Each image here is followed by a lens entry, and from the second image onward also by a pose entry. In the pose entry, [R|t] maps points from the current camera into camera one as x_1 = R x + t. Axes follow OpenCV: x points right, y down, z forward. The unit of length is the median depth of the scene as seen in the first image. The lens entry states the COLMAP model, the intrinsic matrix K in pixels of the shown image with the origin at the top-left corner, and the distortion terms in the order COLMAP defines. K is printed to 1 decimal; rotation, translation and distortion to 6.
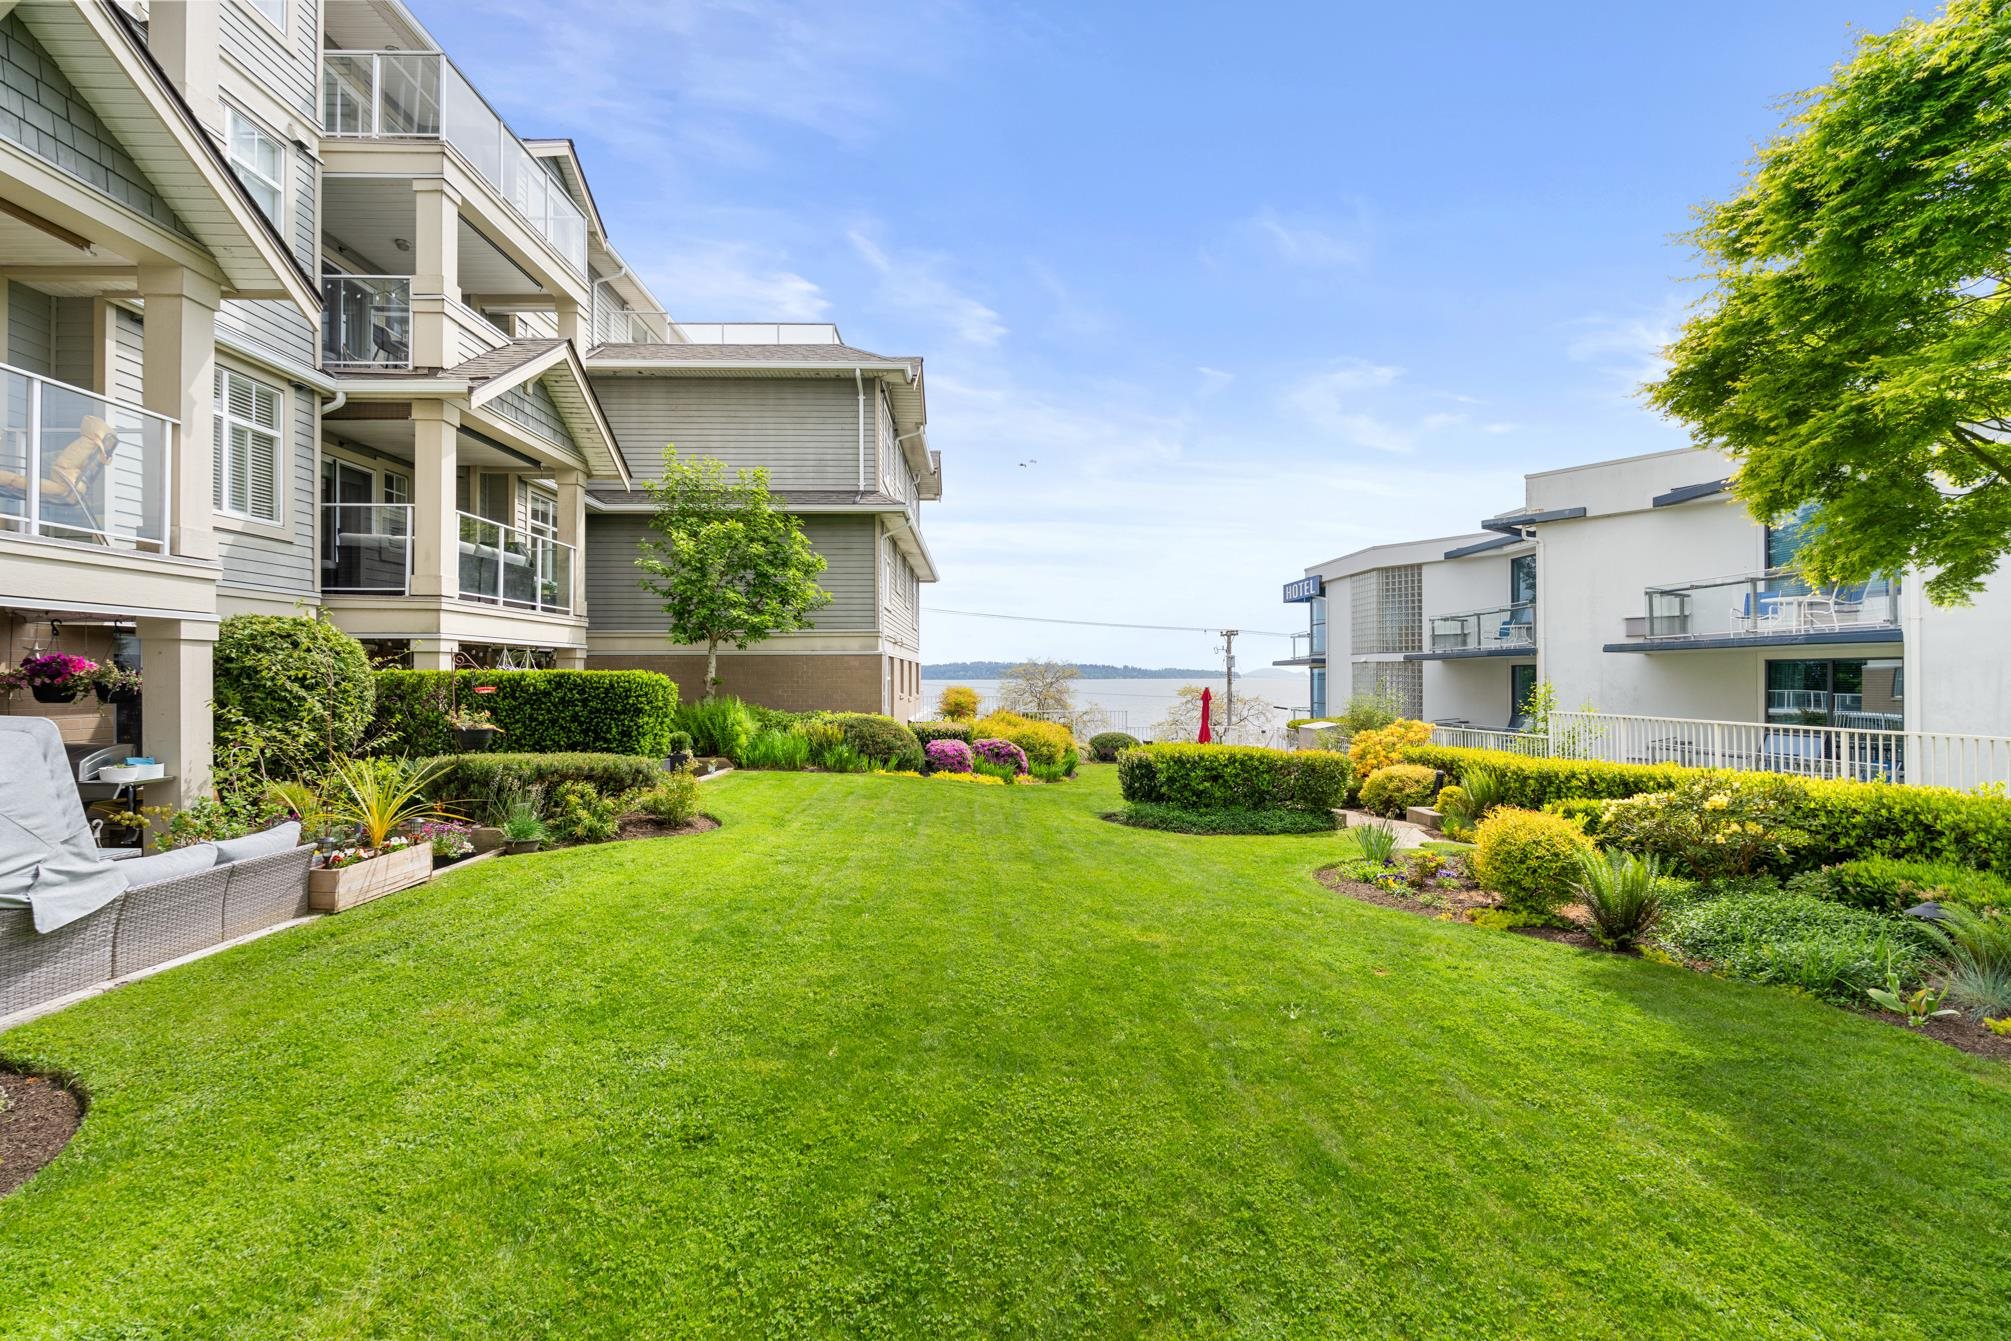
lens RADIAL K [[904.0, 0, 1005.5], [0, 904.0, 670.5], [0, 0, 1]] dist [-0.001816, -0.000198]
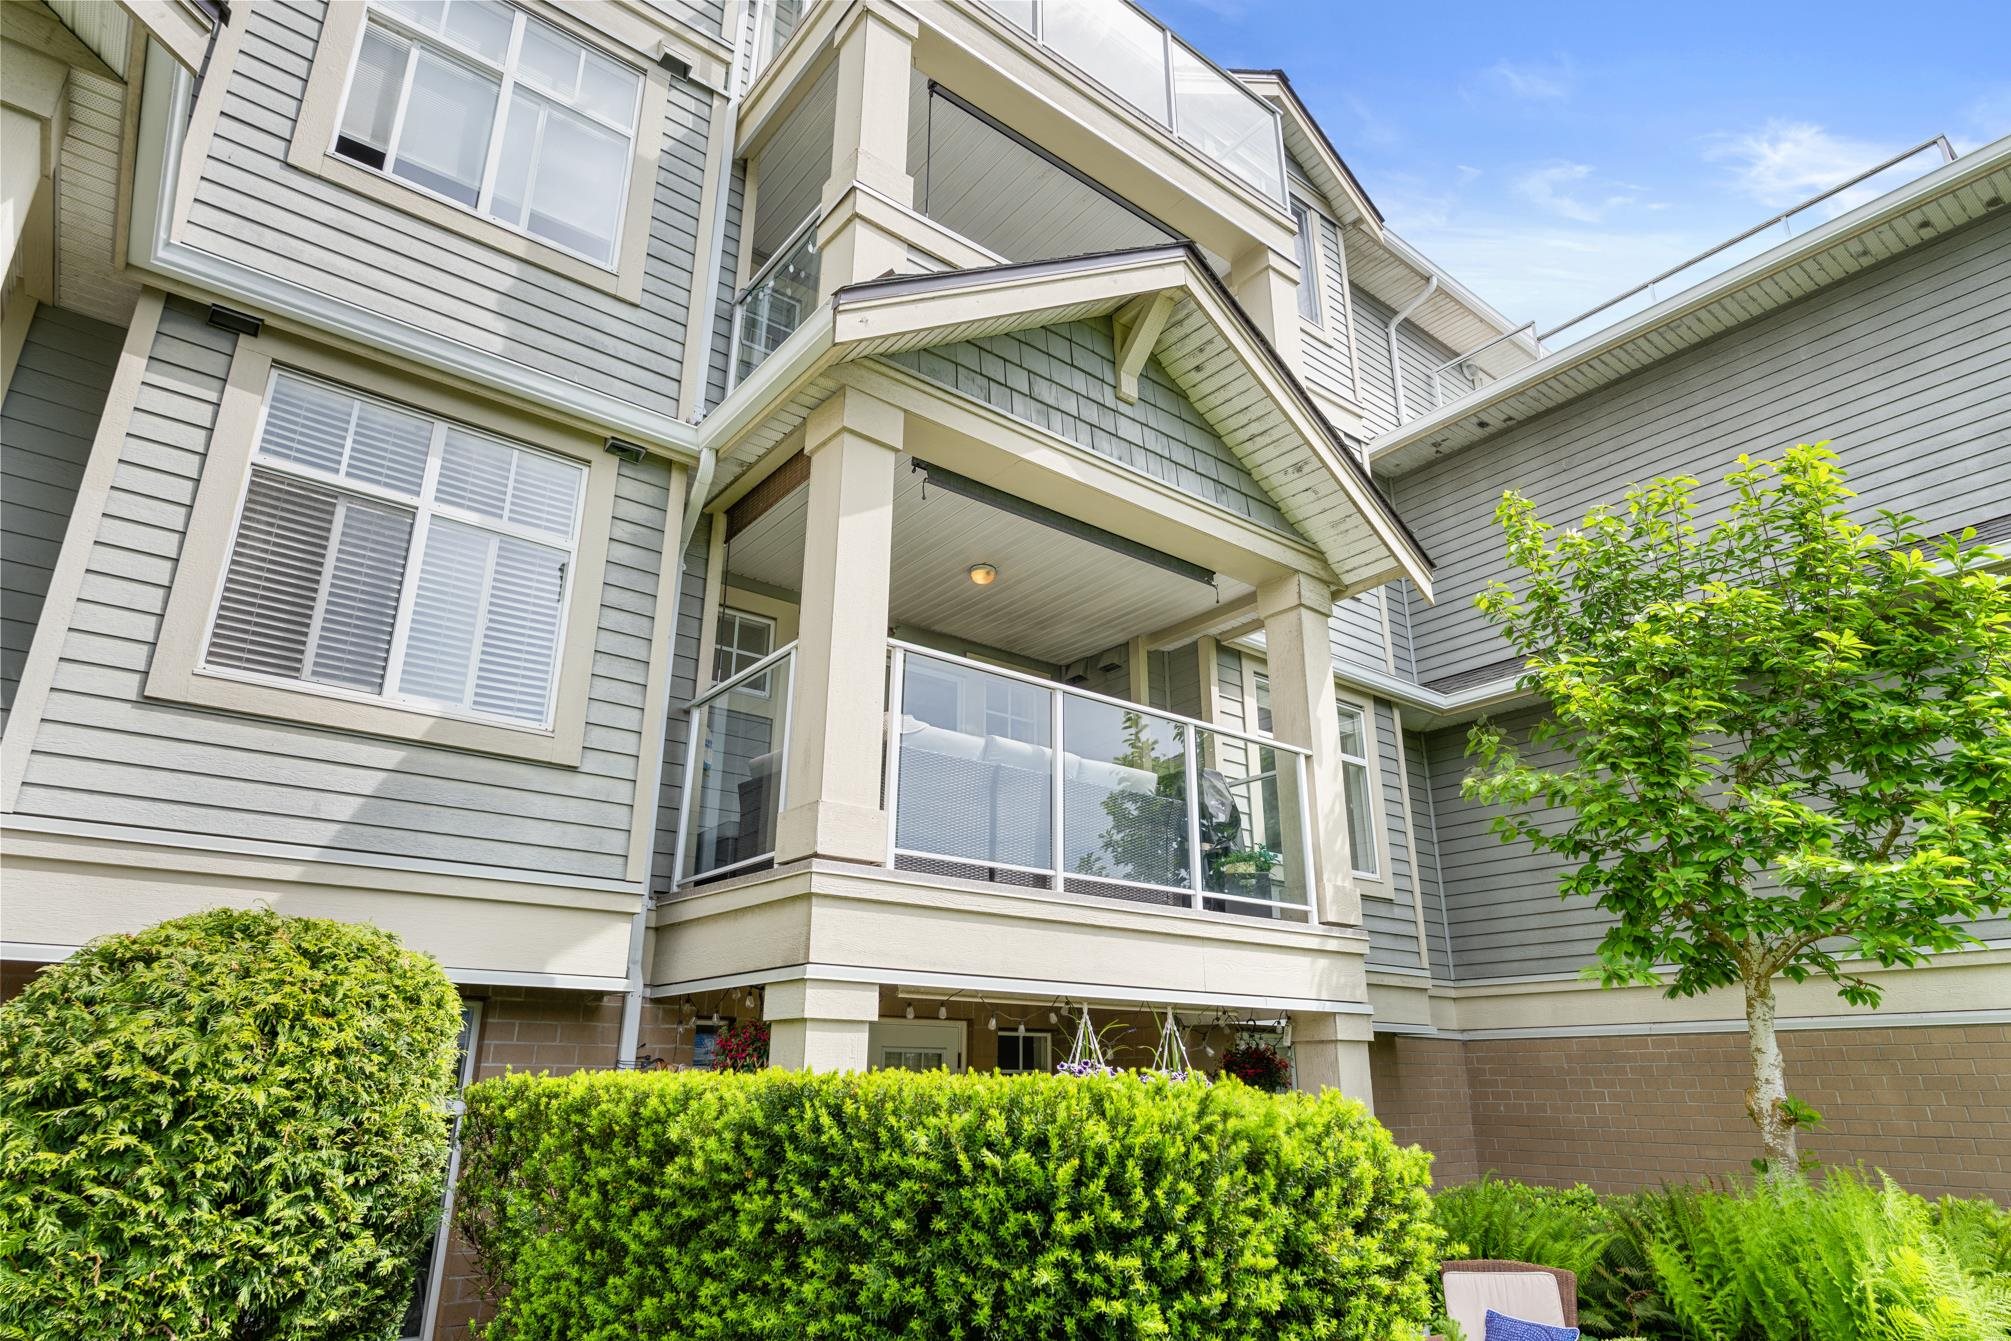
lens RADIAL K [[1146.4, 0, 1005.5], [0, 1146.4, 670.5], [0, 0, 1]] dist [-0.004433, -0.000571]
pose [[0.600921, -0.267338, -0.753275, -0.210767], [-0.000148, 0.942372, -0.334567, 0.000204], [0.799308, 0.201160, 0.566252, 0.764324]]
